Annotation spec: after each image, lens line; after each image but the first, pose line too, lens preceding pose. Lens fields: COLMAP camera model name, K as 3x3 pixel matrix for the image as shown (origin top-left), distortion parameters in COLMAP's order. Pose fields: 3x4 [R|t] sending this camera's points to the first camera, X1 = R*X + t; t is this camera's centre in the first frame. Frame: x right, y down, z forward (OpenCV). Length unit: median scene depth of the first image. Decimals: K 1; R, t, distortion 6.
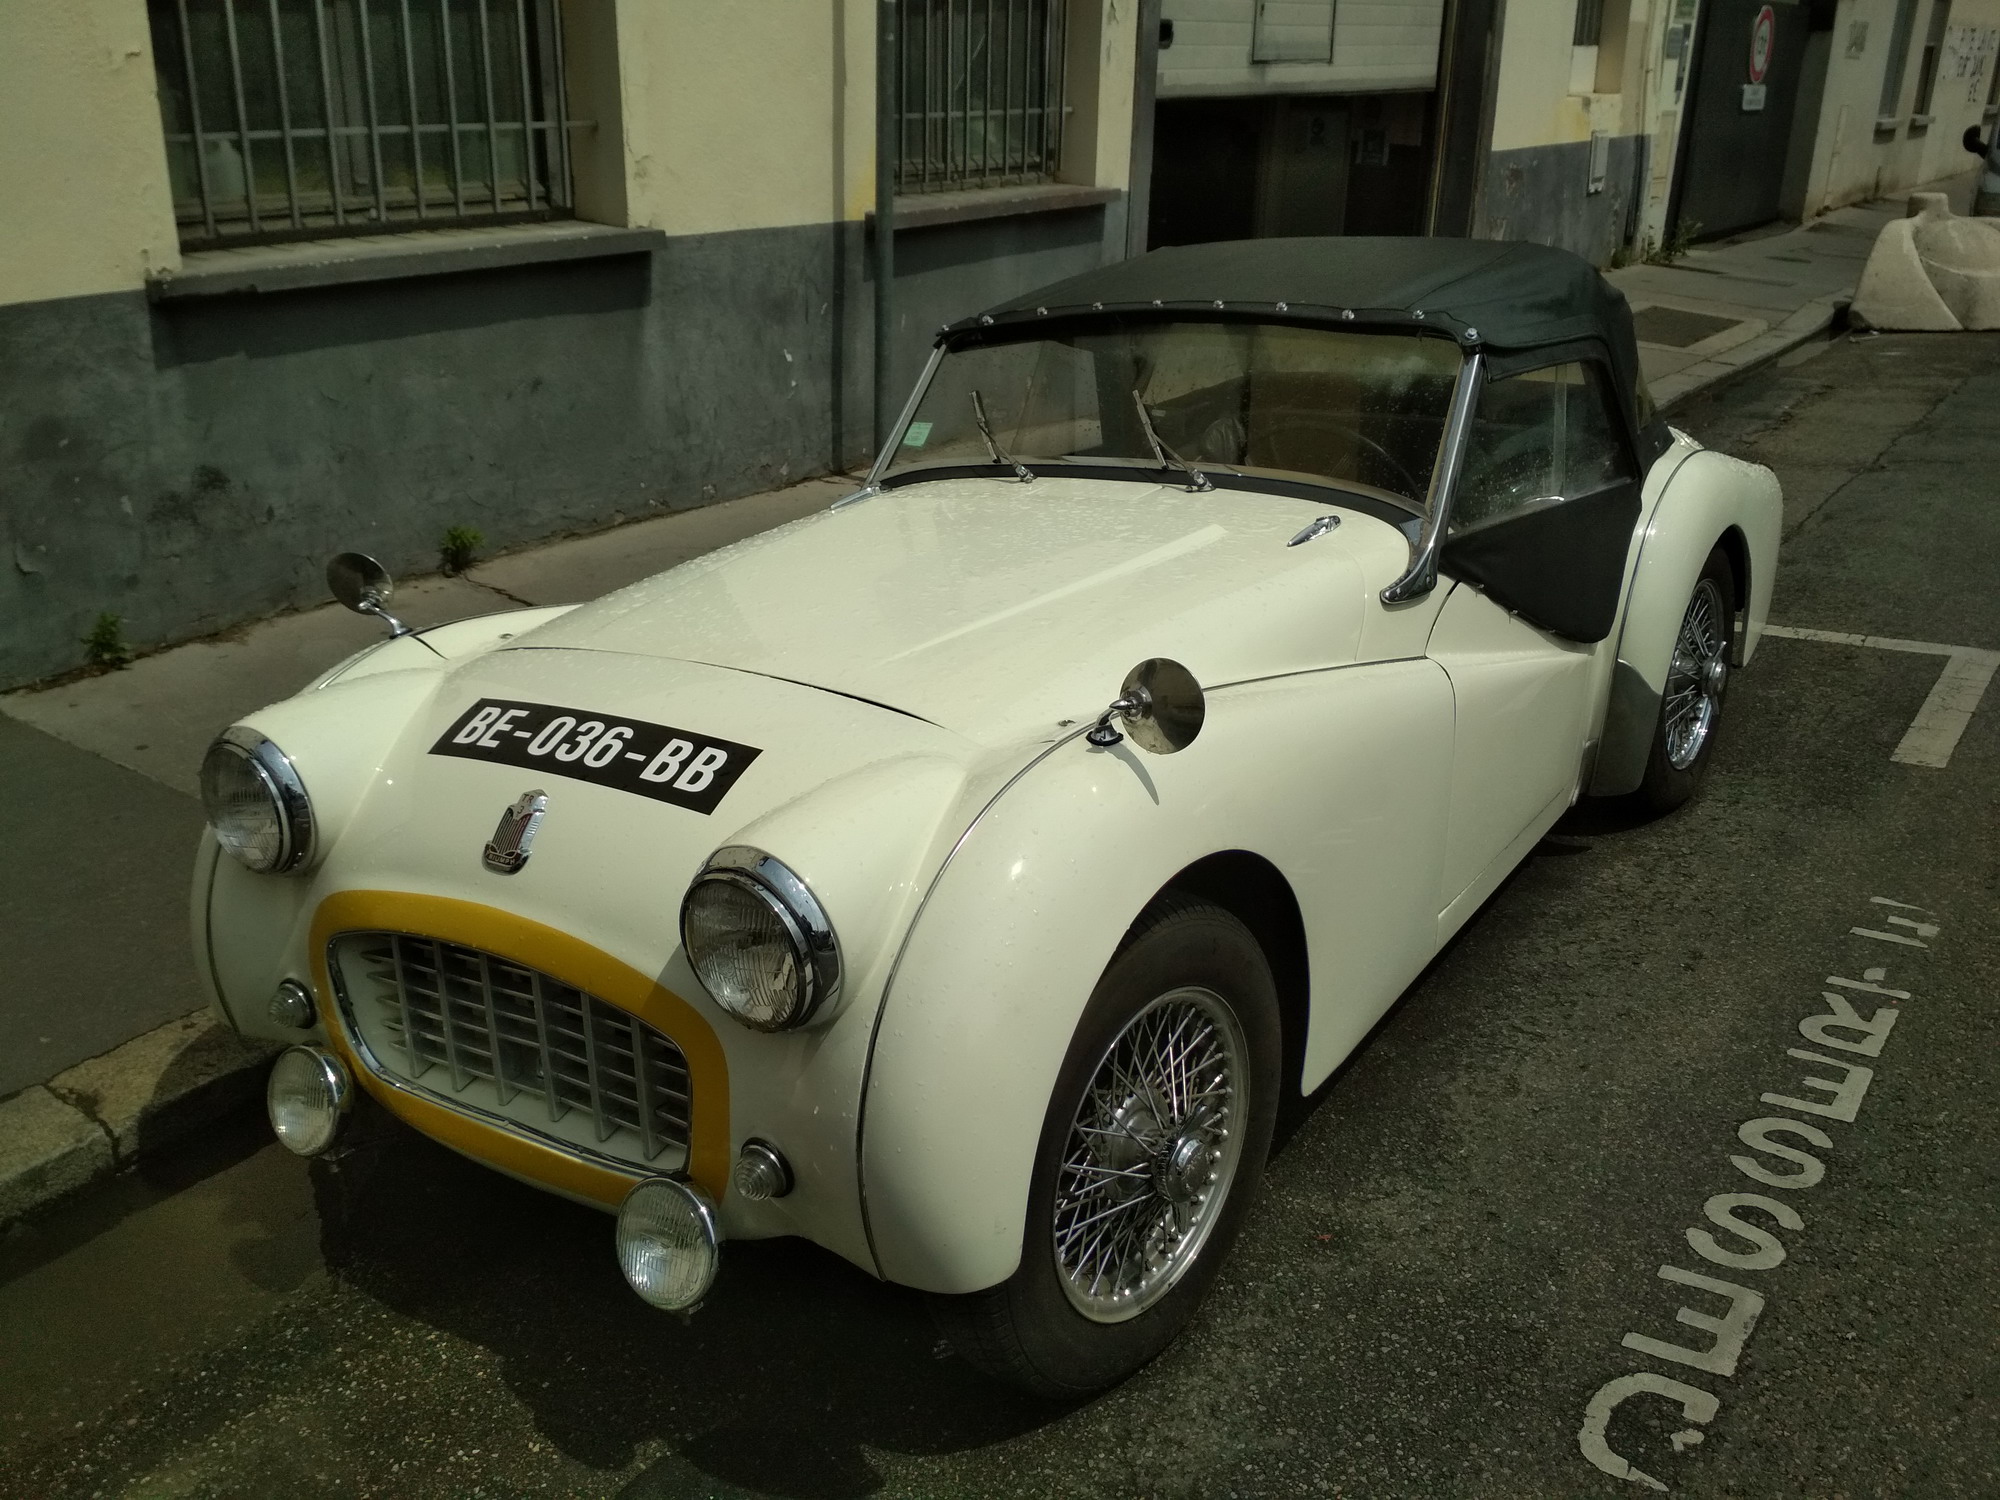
lens RADIAL K [[1778.9, 0, 995.6], [0, 1778.9, 750.1], [0, 0, 1]] dist [0.110233, -0.223045]
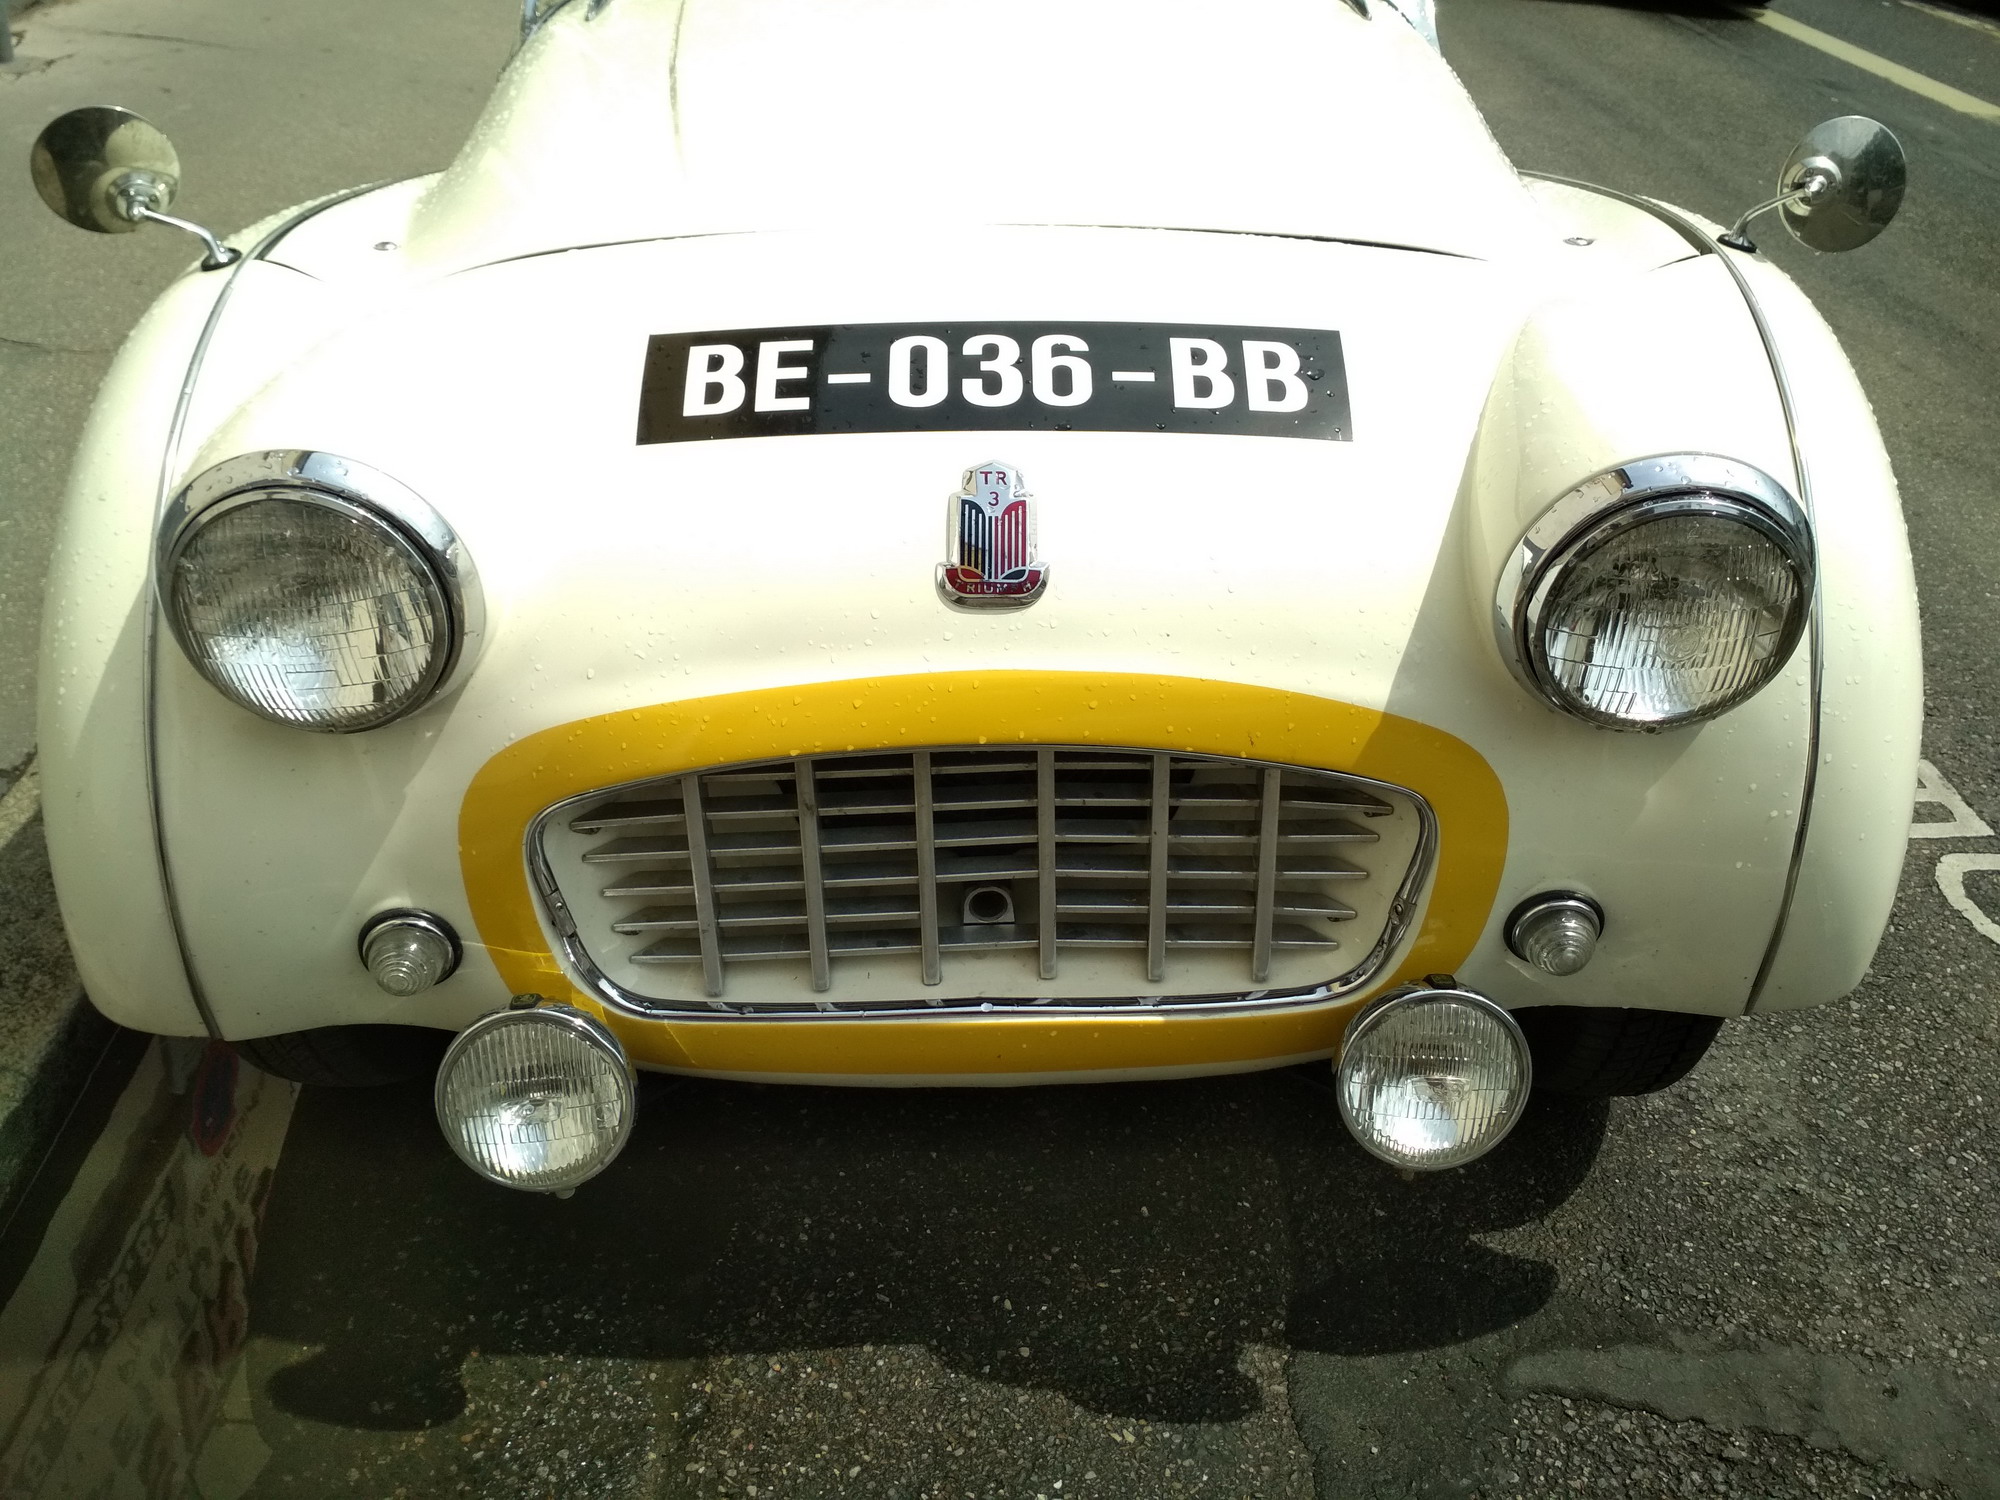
lens RADIAL K [[1780.8, 0, 994.8], [0, 1780.8, 745.1], [0, 0, 1]] dist [0.108547, -0.218413]
pose [[0.798681, -0.255357, 0.544887, -0.396778], [0.140864, 0.959675, 0.243270, -0.020212], [-0.585036, -0.117540, 0.802445, 0.347524]]
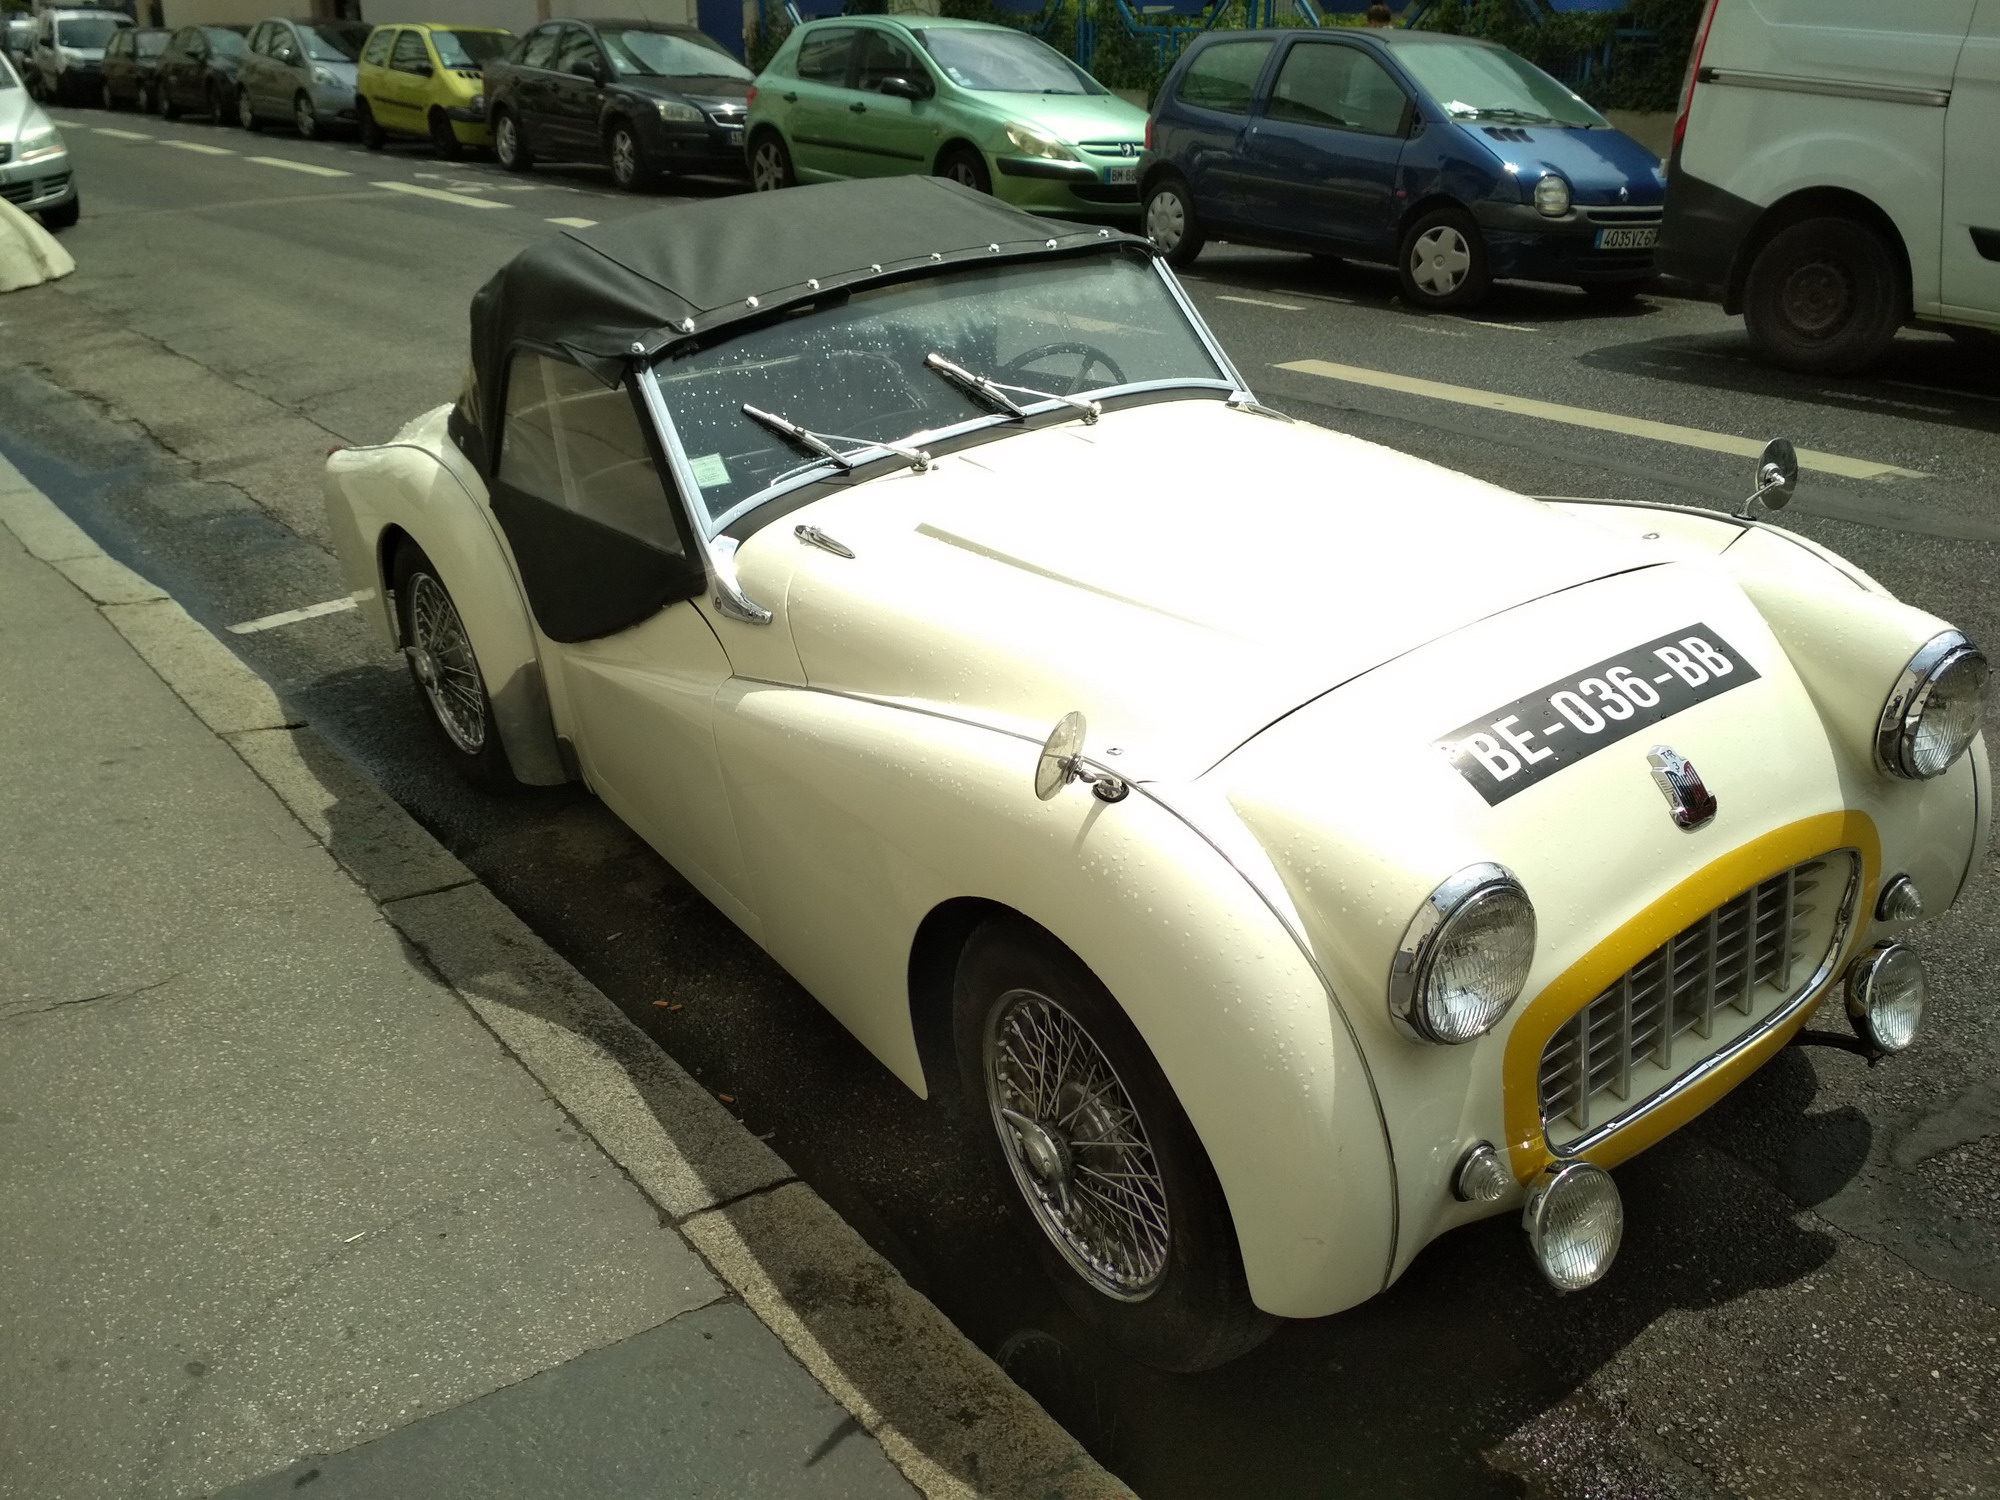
lens RADIAL K [[1776.0, 0, 991.5], [0, 1776.0, 755.0], [0, 0, 1]] dist [0.096337, -0.181887]
pose [[0.313801, -0.377046, 0.871416, -0.828221], [0.355236, 0.897741, 0.260515, -0.243156], [-0.880532, 0.227809, 0.415652, 0.607273]]
